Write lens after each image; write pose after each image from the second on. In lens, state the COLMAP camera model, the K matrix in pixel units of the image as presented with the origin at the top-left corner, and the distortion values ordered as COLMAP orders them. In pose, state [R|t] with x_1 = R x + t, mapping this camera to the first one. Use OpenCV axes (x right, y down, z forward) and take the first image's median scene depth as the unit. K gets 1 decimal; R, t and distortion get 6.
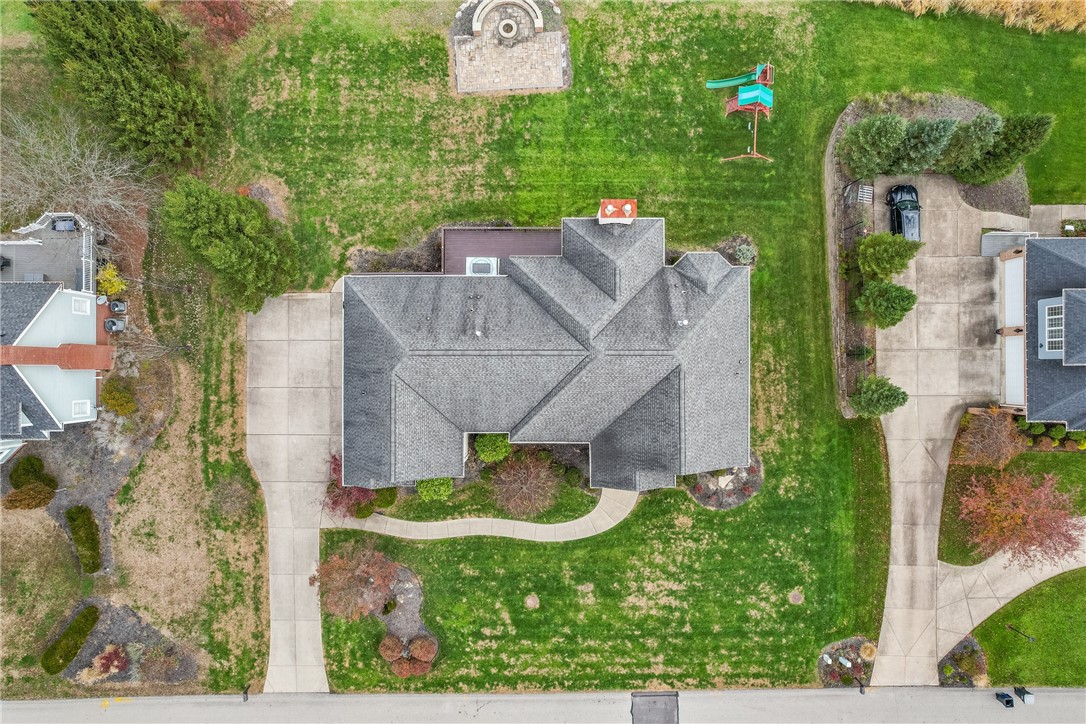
lens RADIAL K [[703.8, 0, 542.3], [0, 703.8, 366.0], [0, 0, 1]] dist [-0.071476, 0.062147]
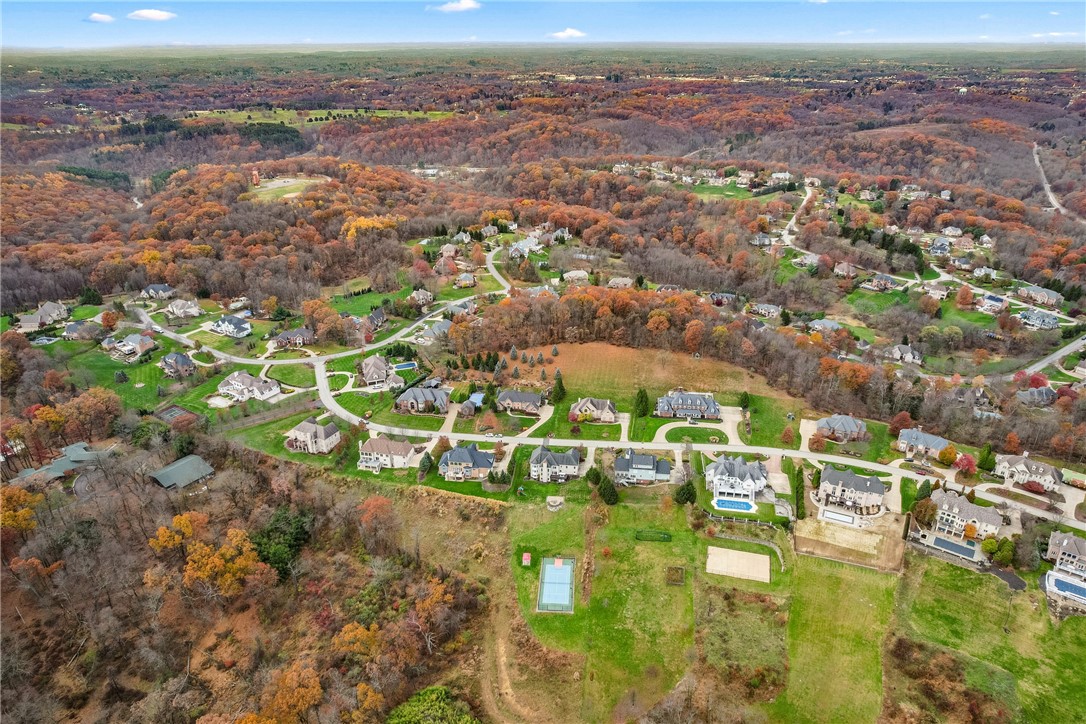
lens RADIAL K [[703.8, 0, 543.5], [0, 703.8, 356.4], [0, 0, 1]] dist [-0.071476, 0.062147]
pose [[-0.991923, -0.050962, 0.116152, -0.680494], [0.126818, -0.415573, 0.900675, -6.242128], [0.002370, 0.908131, 0.418680, -3.209582]]
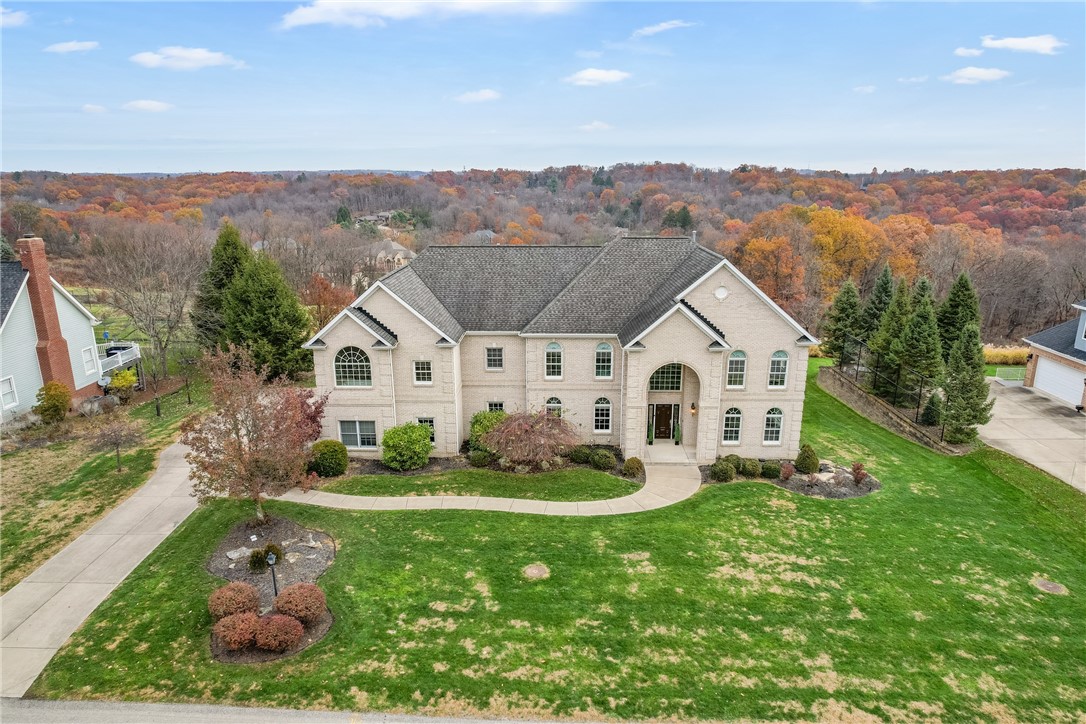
lens RADIAL K [[703.8, 0, 543.1], [0, 703.8, 355.8], [0, 0, 1]] dist [-0.071476, 0.062147]
pose [[0.999573, 0.005960, -0.028614, 0.004589], [-0.029184, 0.257471, -0.965845, 0.797377], [0.001610, 0.966268, 0.257535, 0.705045]]
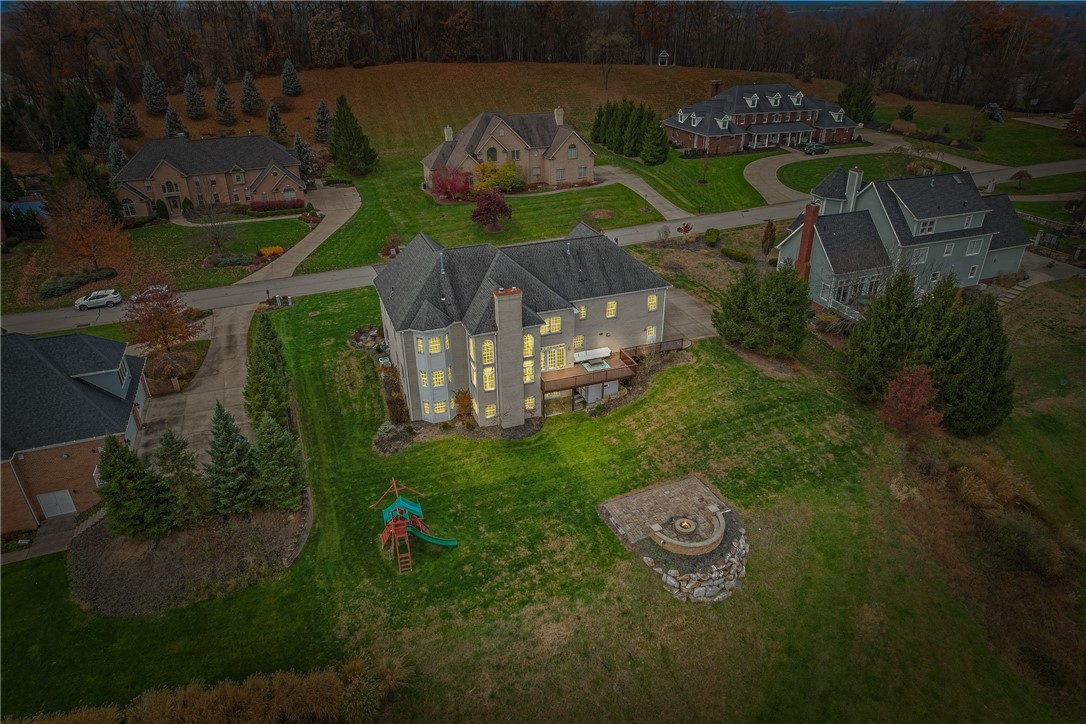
lens RADIAL K [[703.8, 0, 541.6], [0, 703.8, 362.4], [0, 0, 1]] dist [-0.071476, 0.062147]
pose [[-0.936143, 0.169636, -0.307992, 0.390970], [-0.351480, -0.426864, 0.833216, -1.146728], [0.009873, 0.888263, 0.459229, 0.407041]]
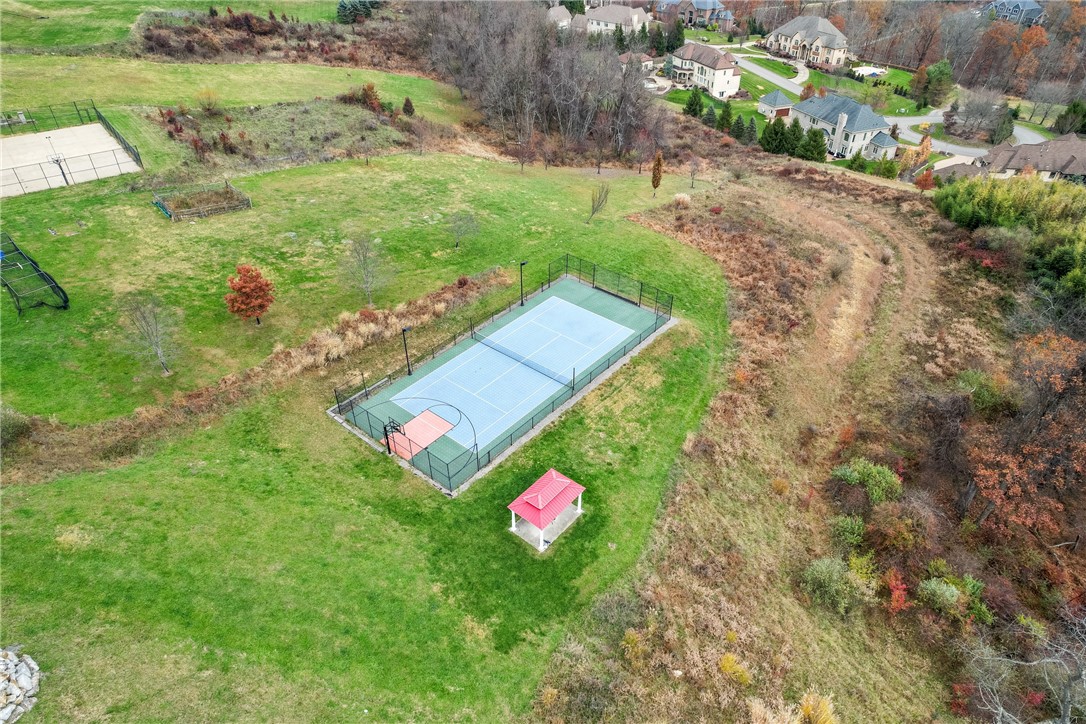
lens RADIAL K [[703.8, 0, 544.6], [0, 703.8, 363.4], [0, 0, 1]] dist [-0.071476, 0.062147]
pose [[0.730553, 0.405407, -0.549489, 0.614898], [-0.682846, 0.438242, -0.584522, -0.689982], [0.003840, 0.802240, 0.596989, 0.404106]]
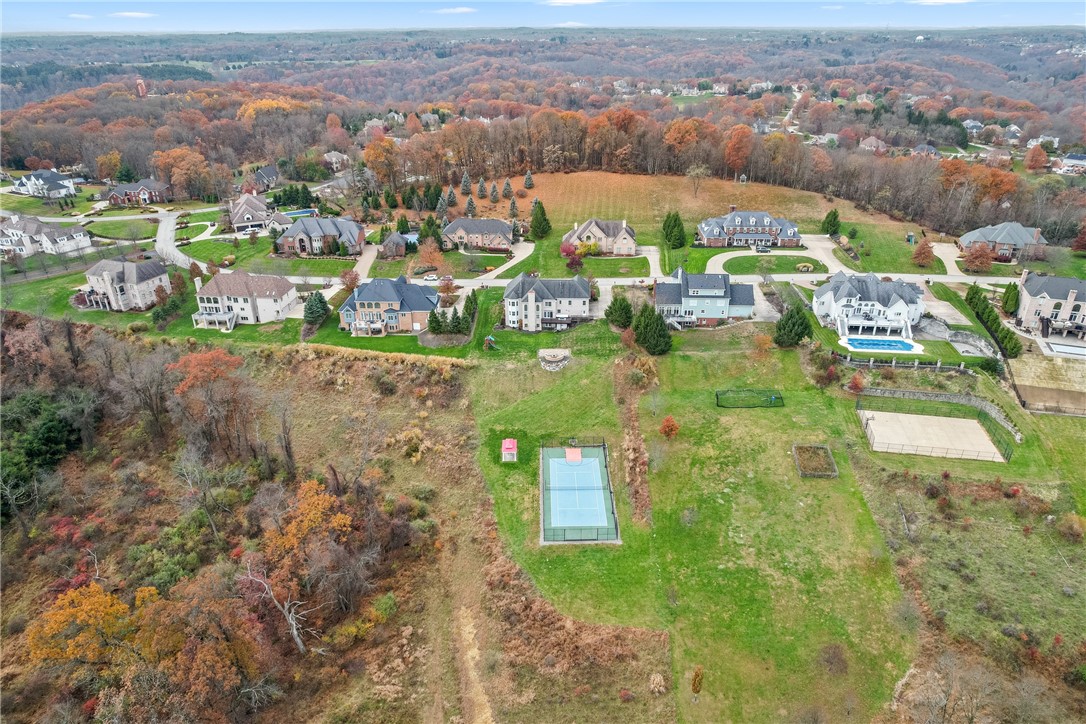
lens RADIAL K [[703.8, 0, 541.7], [0, 703.8, 358.2], [0, 0, 1]] dist [-0.071476, 0.062147]
pose [[-0.998736, -0.015427, 0.047843, -0.166621], [0.049797, -0.433628, 0.899715, -3.936144], [0.006866, 0.900960, 0.433848, -0.586315]]
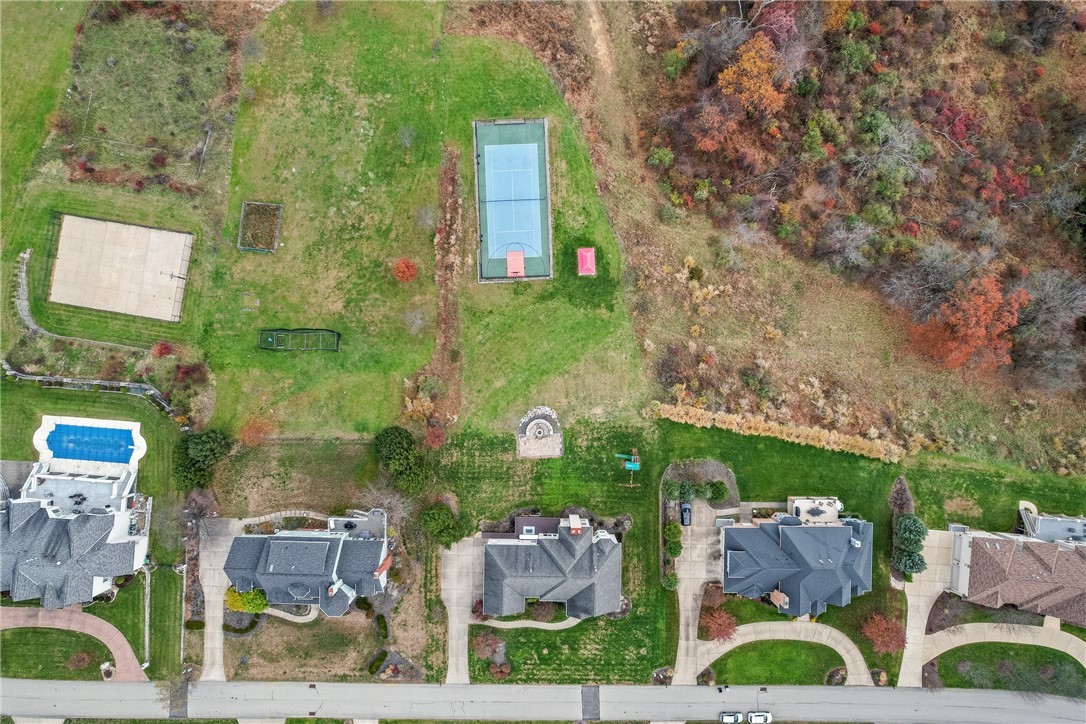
lens RADIAL K [[703.8, 0, 542.7], [0, 703.8, 364.6], [0, 0, 1]] dist [-0.071476, 0.062147]
pose [[0.999858, 0.016429, -0.003646, -0.033786], [-0.016444, 0.999856, -0.004106, -0.767055], [0.003578, 0.004166, 0.999985, -1.715866]]
